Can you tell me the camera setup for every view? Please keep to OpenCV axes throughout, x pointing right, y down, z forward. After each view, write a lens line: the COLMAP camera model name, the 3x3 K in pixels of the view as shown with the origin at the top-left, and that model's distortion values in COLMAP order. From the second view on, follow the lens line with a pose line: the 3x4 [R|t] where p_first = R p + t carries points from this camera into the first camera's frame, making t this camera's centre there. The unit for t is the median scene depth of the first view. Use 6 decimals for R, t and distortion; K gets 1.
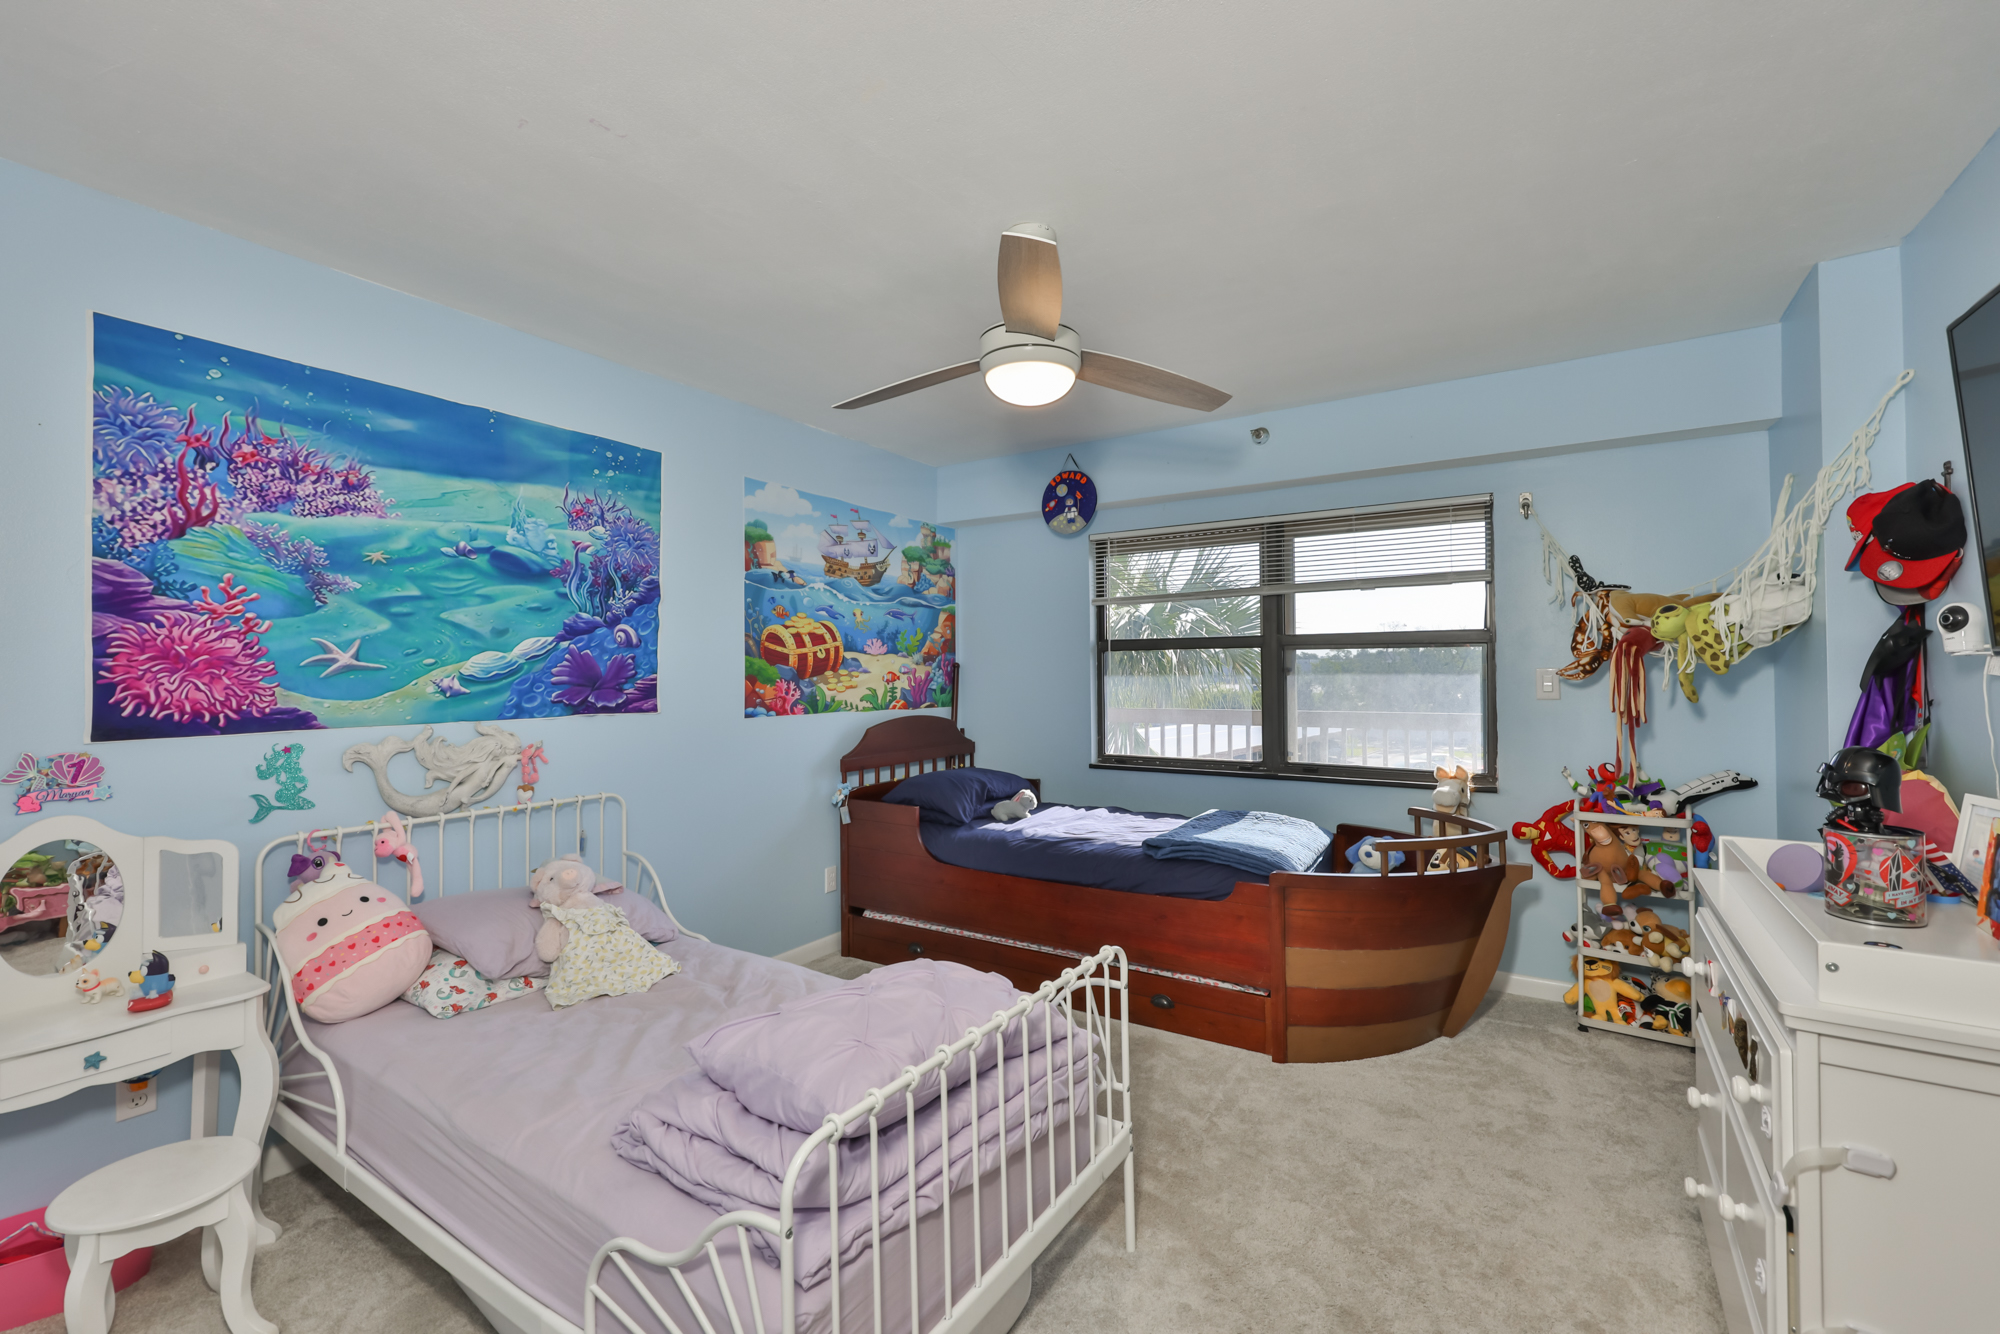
lens RADIAL K [[850.2, 0, 1003.7], [0, 850.2, 672.9], [0, 0, 1]] dist [-0.000249, 0.000179]
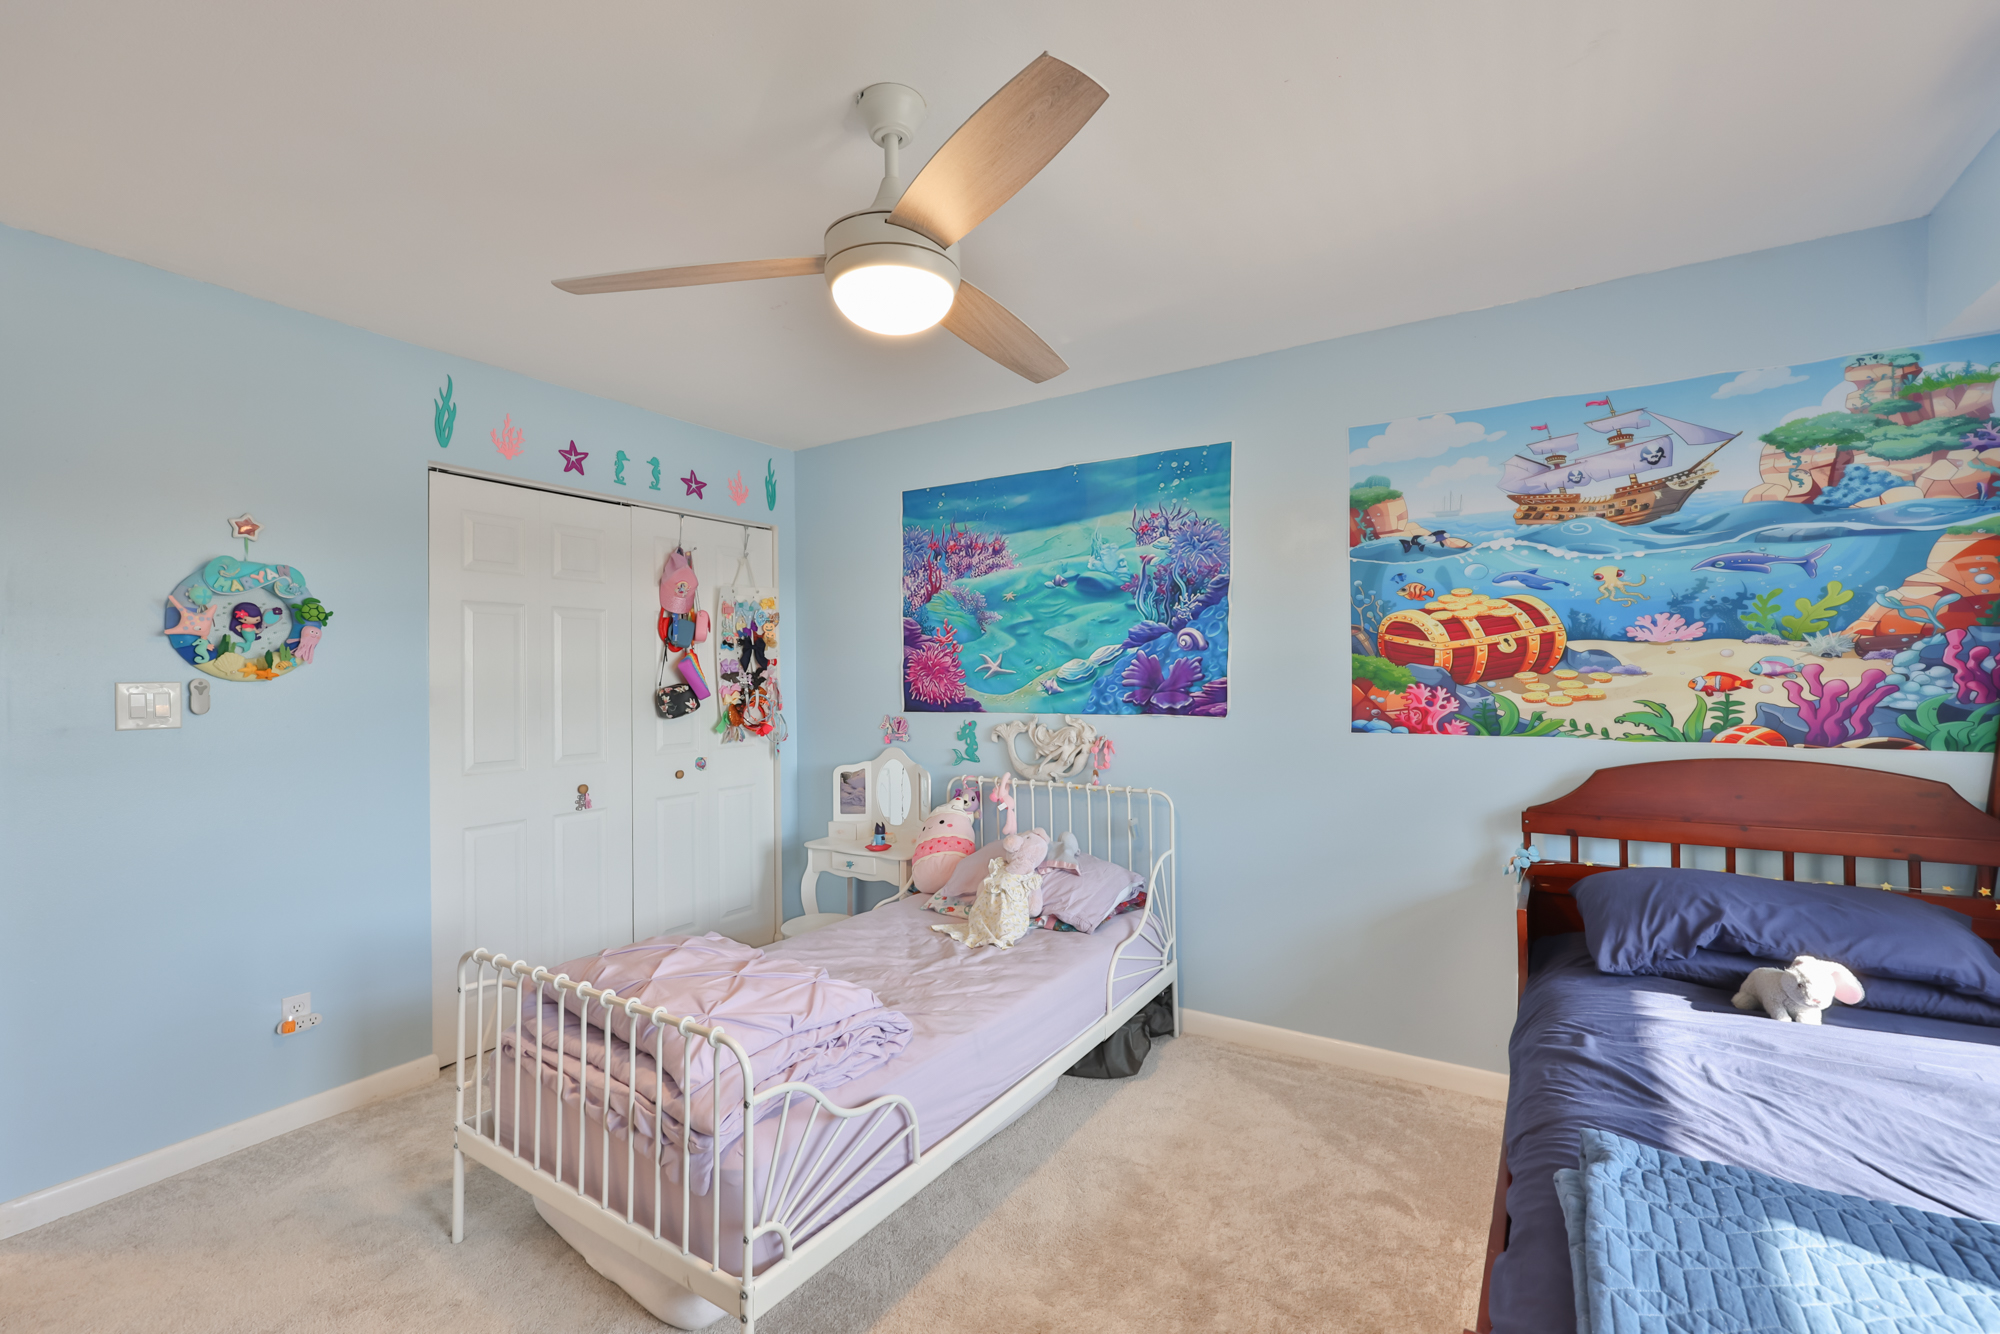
lens RADIAL K [[850.2, 0, 1003.7], [0, 850.2, 672.9], [0, 0, 1]] dist [-0.000249, 0.000179]
pose [[0.005880, 0.009643, -0.999936, 0.564853], [0.011184, 0.999890, 0.009709, -0.015896], [0.999920, -0.011240, 0.005771, 0.775997]]
